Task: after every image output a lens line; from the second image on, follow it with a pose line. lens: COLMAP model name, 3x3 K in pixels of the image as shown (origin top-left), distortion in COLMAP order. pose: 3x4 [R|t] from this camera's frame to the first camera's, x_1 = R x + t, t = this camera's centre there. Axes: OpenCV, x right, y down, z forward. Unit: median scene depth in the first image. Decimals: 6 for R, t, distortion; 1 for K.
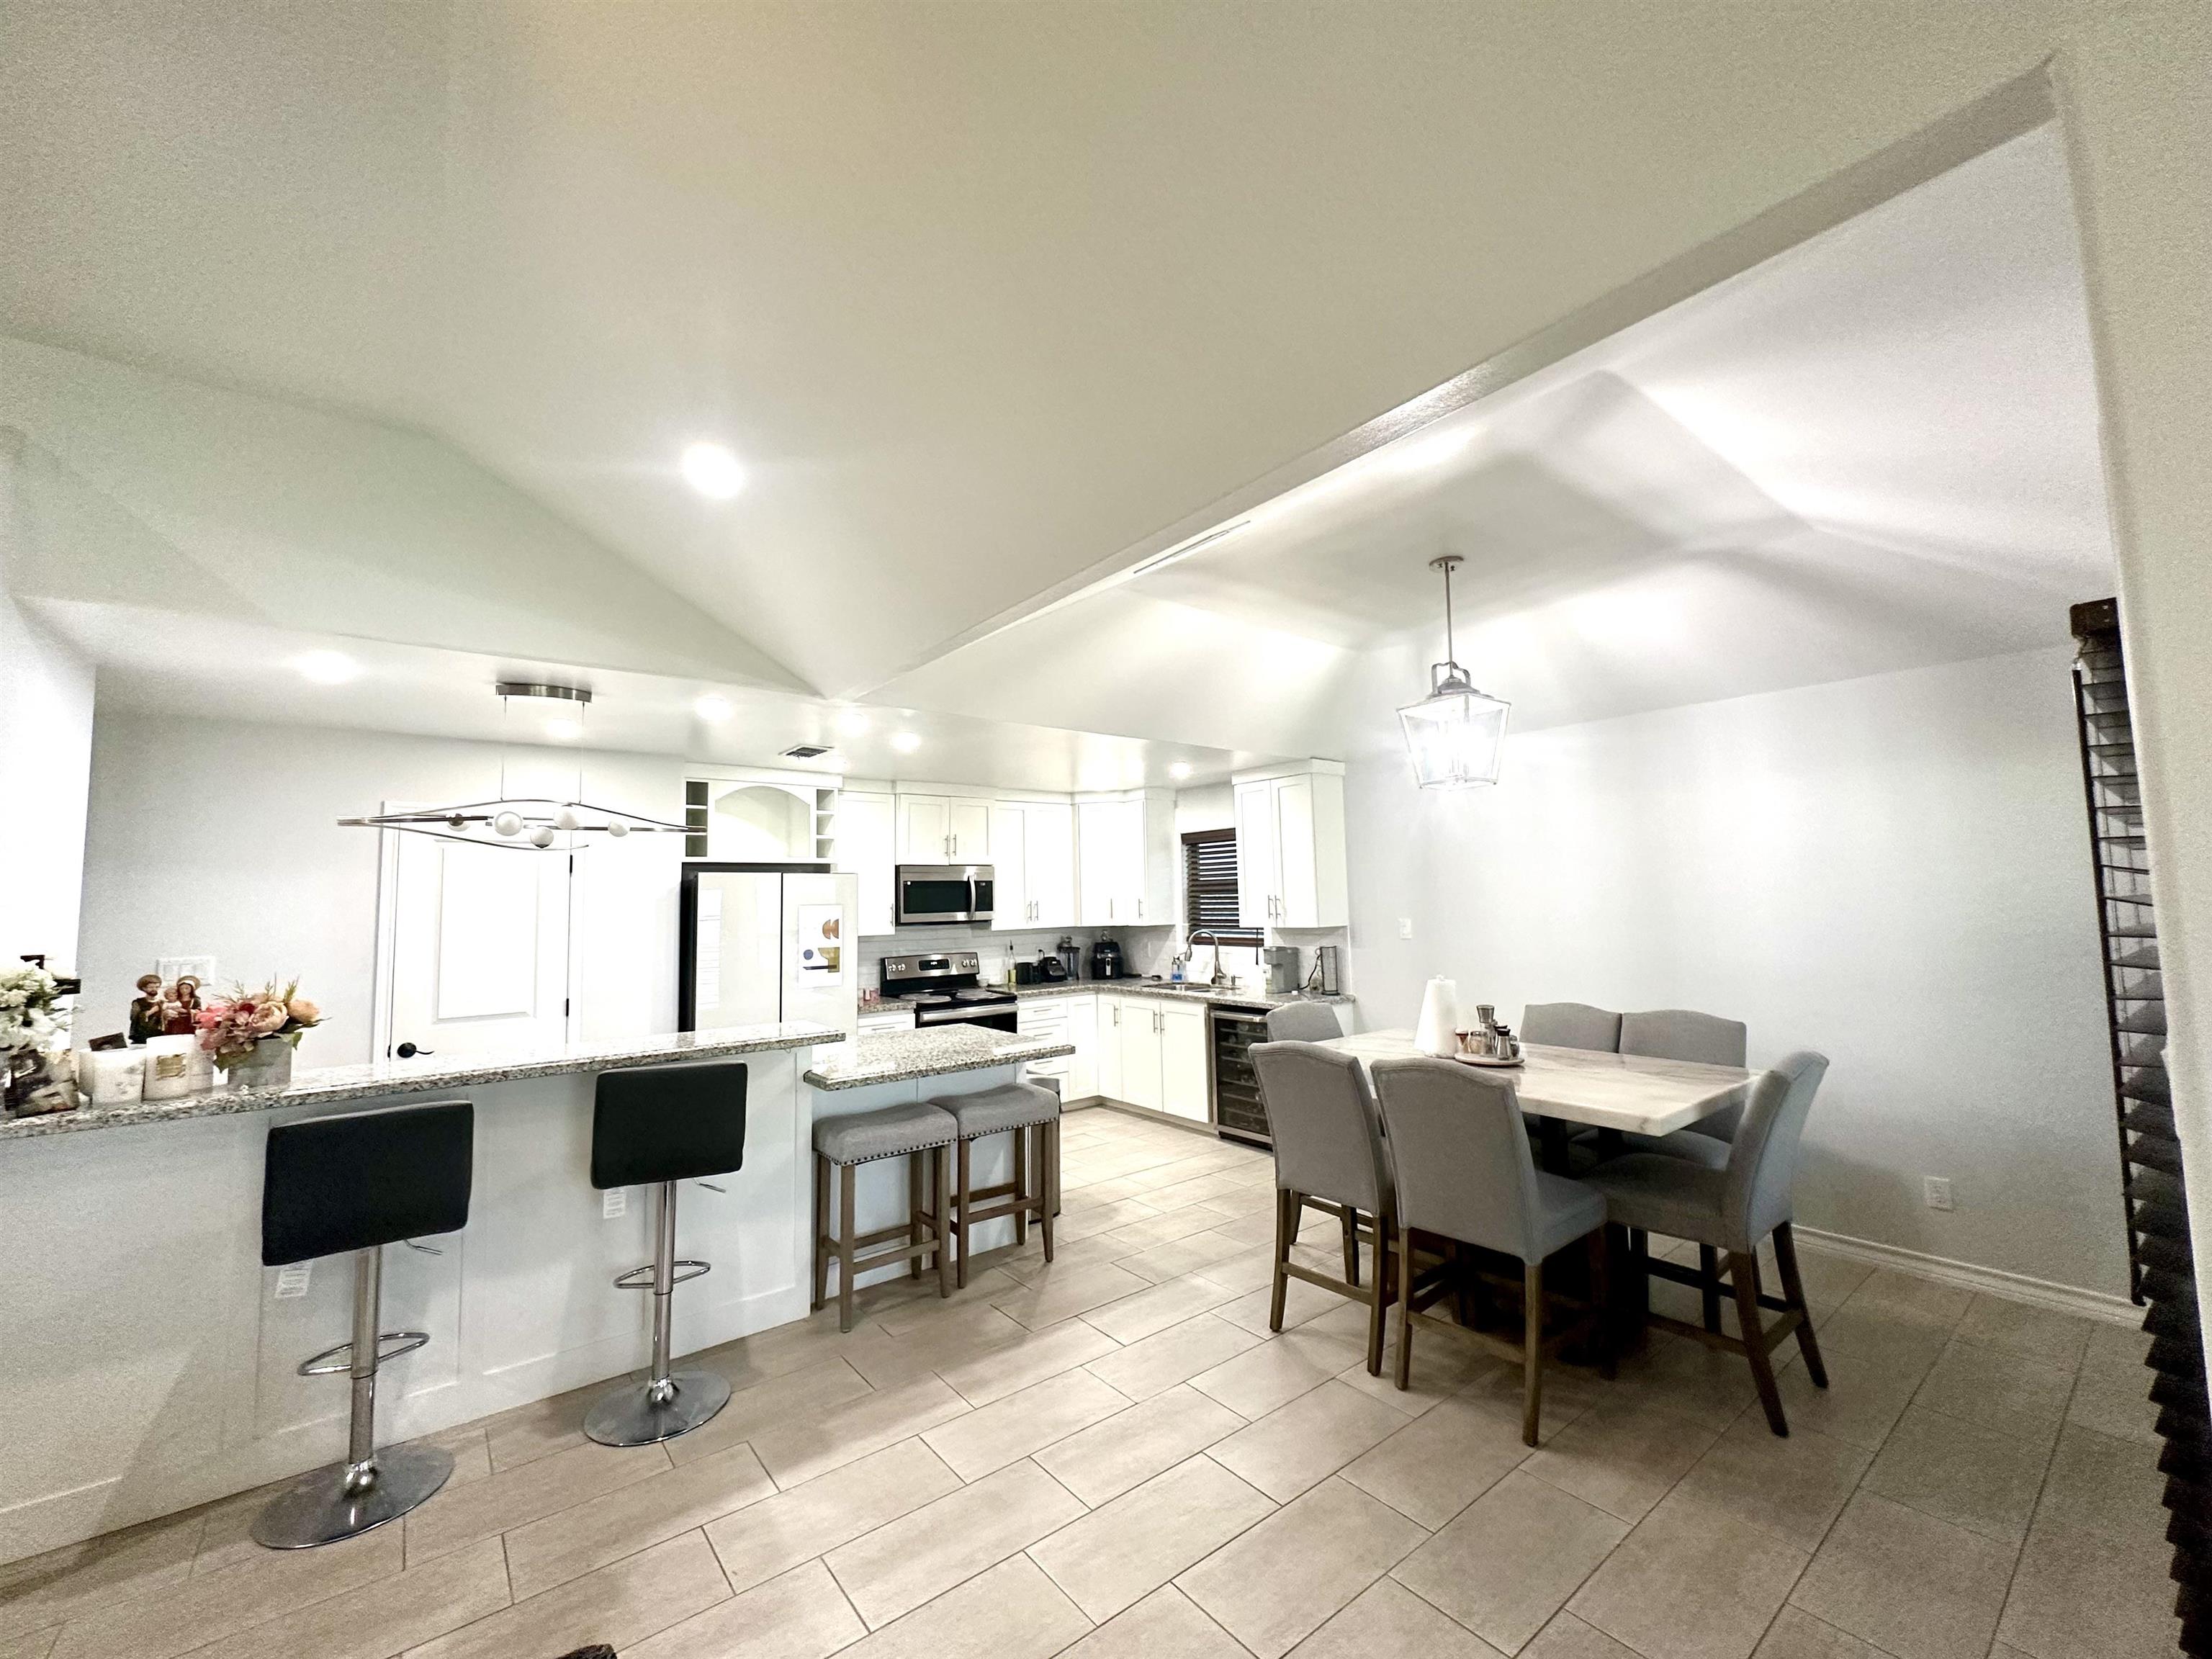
lens RADIAL K [[888.7, 0, 1105.1], [0, 888.7, 829.6], [0, 0, 1]] dist [-0.003097, 0.001013]
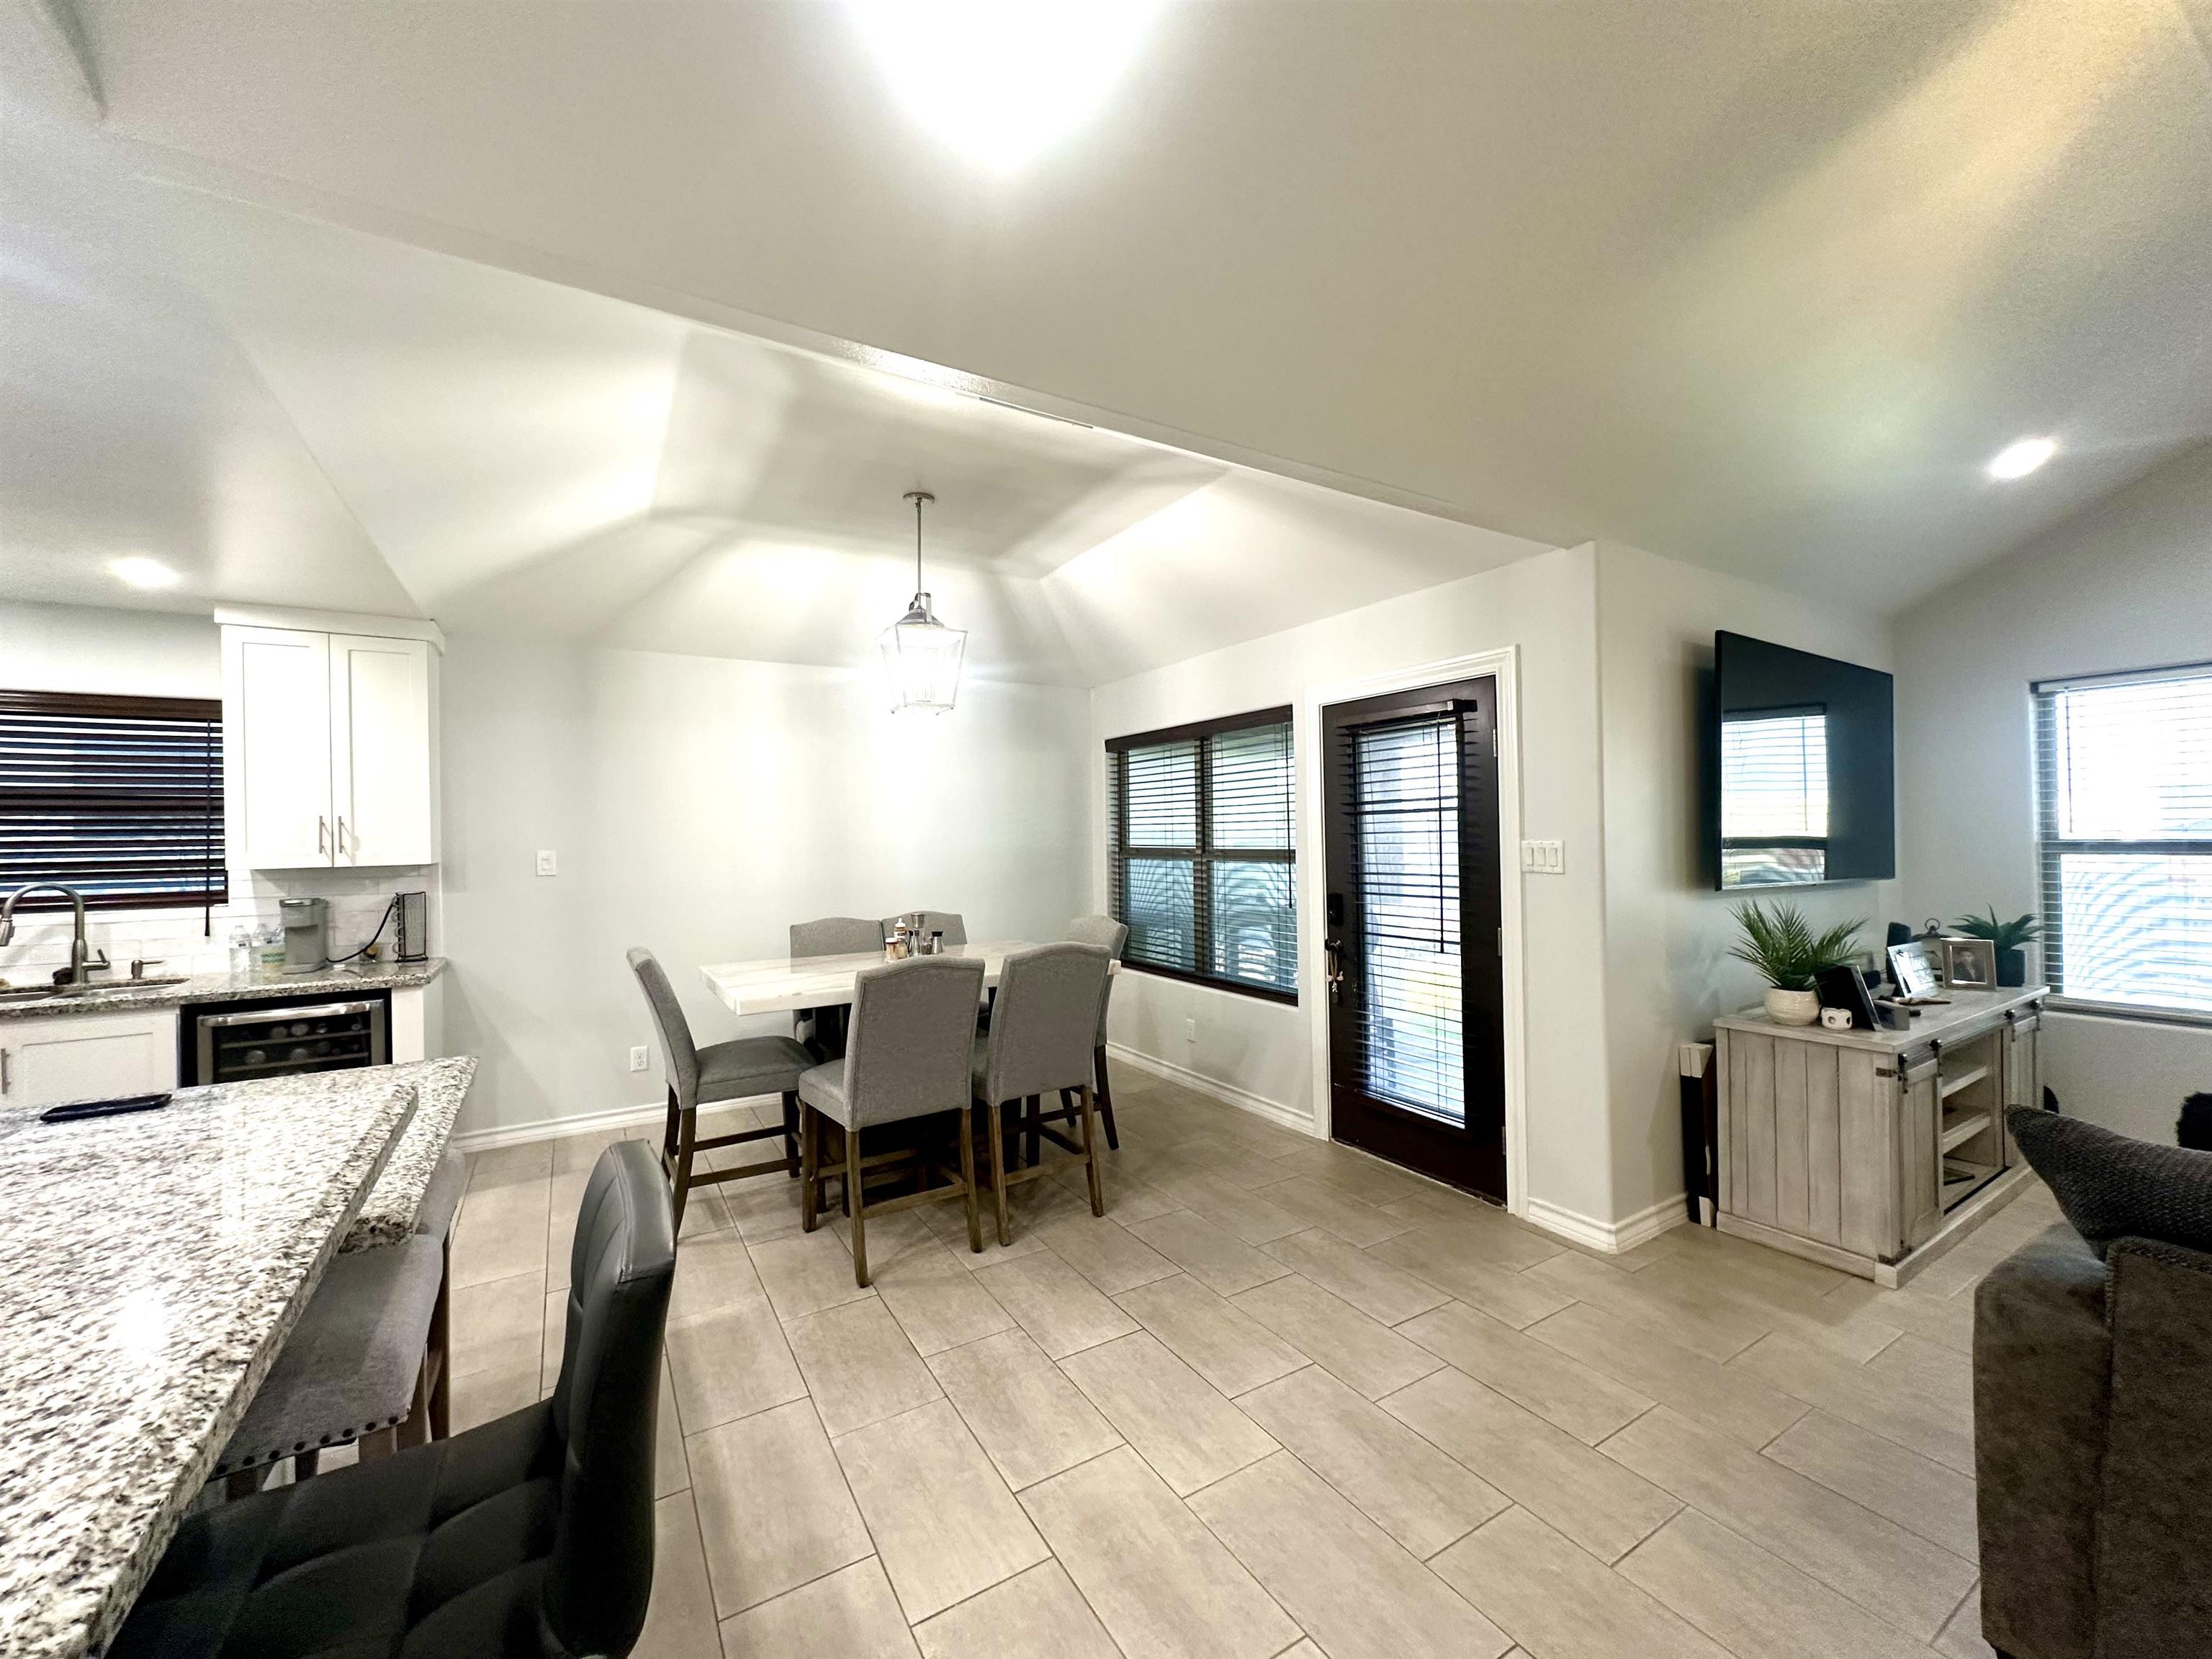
lens RADIAL K [[888.7, 0, 1110.9], [0, 888.7, 828.0], [0, 0, 1]] dist [-0.003097, 0.001013]
pose [[0.117132, 0.025024, 0.992801, -0.382180], [-0.066227, 0.997654, -0.017333, 0.056650], [-0.990906, -0.063720, 0.118515, 0.378487]]
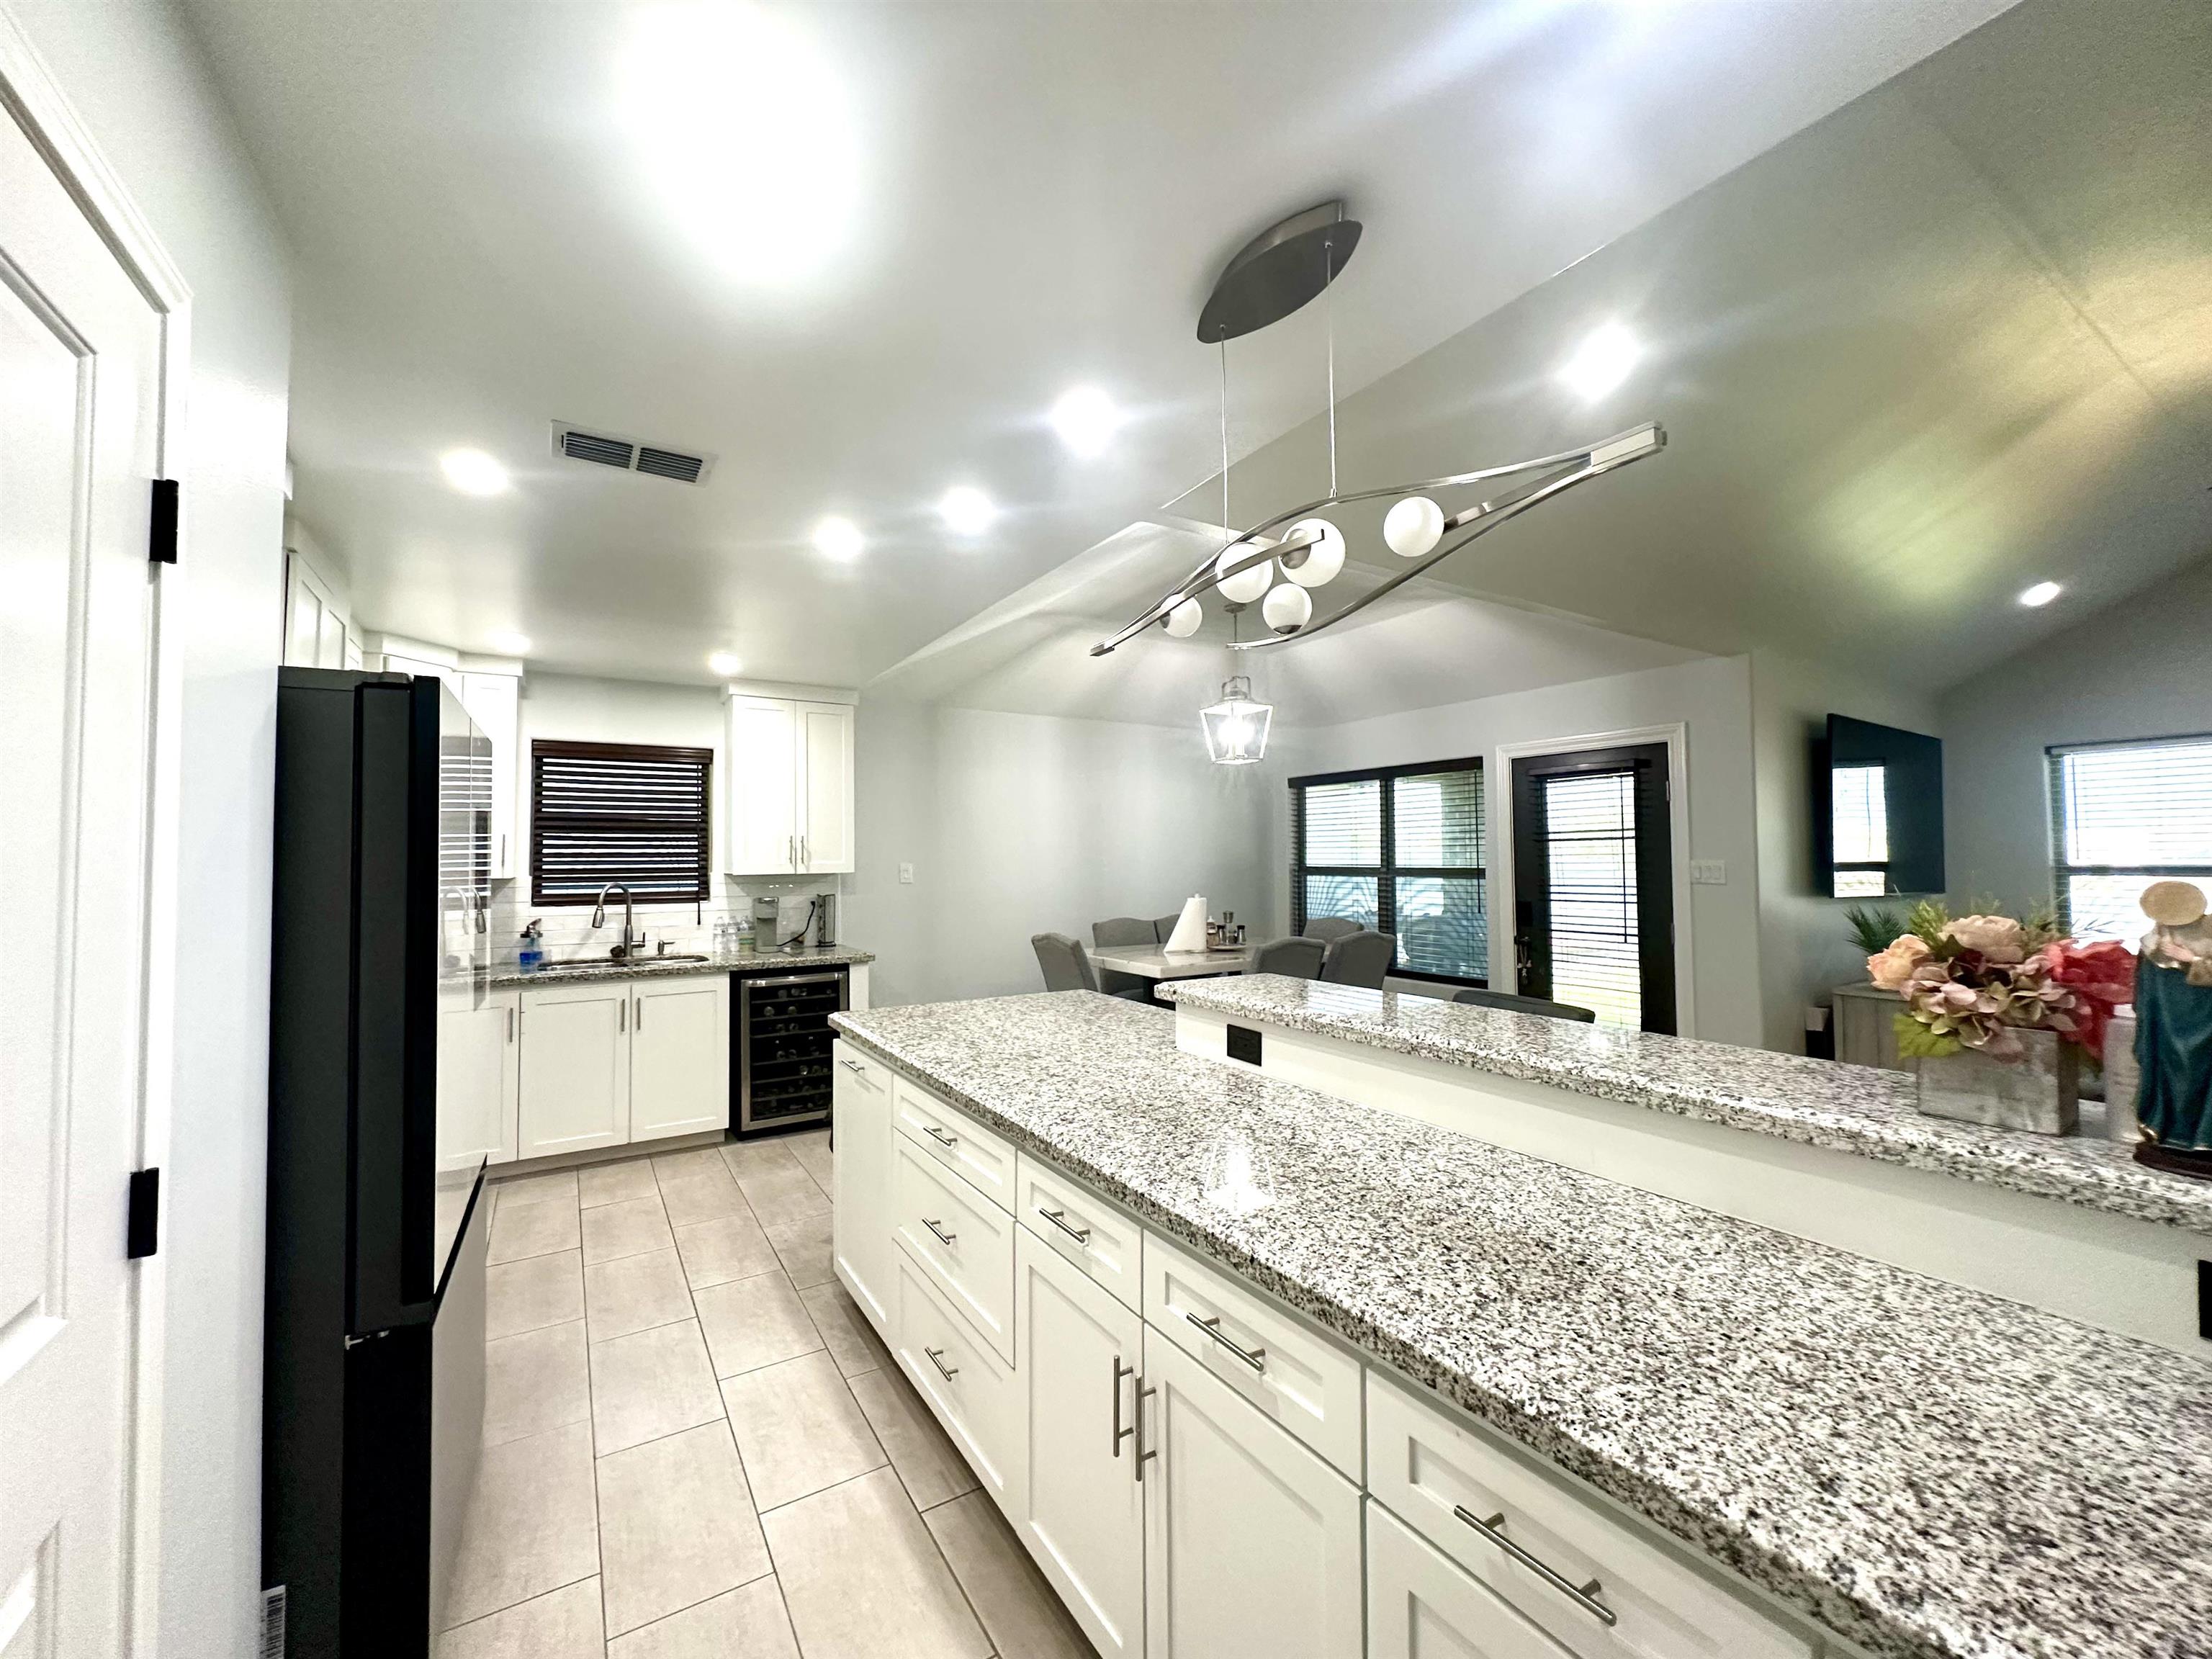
lens RADIAL K [[888.7, 0, 1108.3], [0, 888.7, 828.7], [0, 0, 1]] dist [-0.003097, 0.001013]
pose [[0.111060, 0.051407, 0.992483, -0.639511], [-0.074771, 0.996263, -0.043235, 0.082454], [-0.990997, -0.069407, 0.114488, 0.616265]]
